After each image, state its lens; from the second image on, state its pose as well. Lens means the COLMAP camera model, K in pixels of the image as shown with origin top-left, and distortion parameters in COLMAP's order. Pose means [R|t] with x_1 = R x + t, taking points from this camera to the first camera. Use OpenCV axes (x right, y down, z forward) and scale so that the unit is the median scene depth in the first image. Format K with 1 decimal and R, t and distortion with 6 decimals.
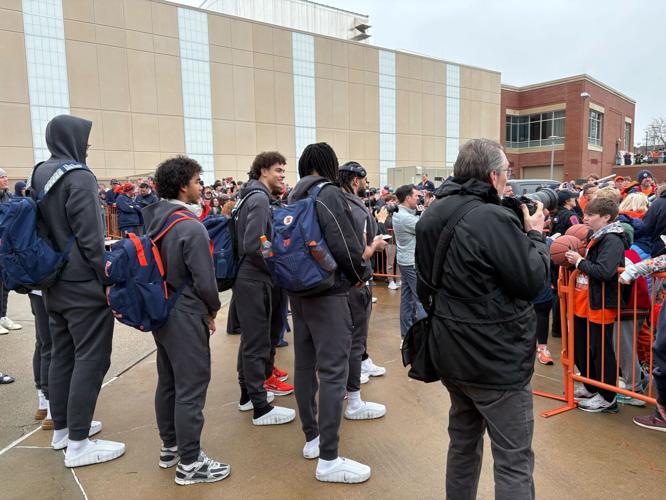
lens RADIAL K [[505.1, 0, 329.7], [0, 505.1, 248.1], [0, 0, 1]] dist [0.044869, -0.039836]
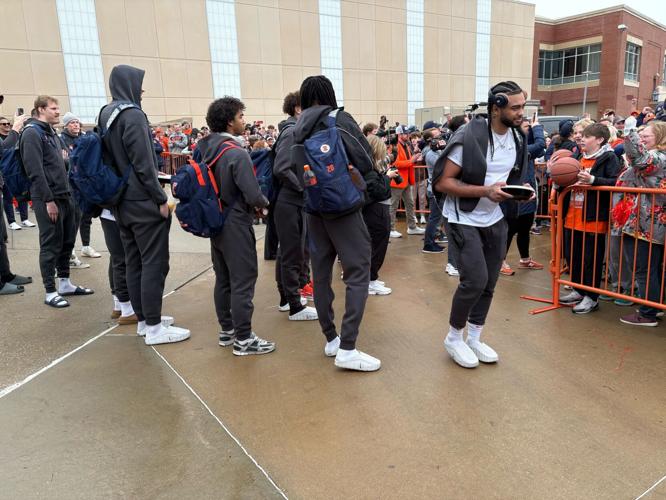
lens RADIAL K [[502.4, 0, 334.4], [0, 502.4, 249.7], [0, 0, 1]] dist [0.066245, -0.078043]
pose [[0.998803, -0.007986, -0.048263, 0.017688], [0.013181, 0.994032, 0.108290, 0.055675], [0.047110, -0.108796, 0.992947, -0.221009]]
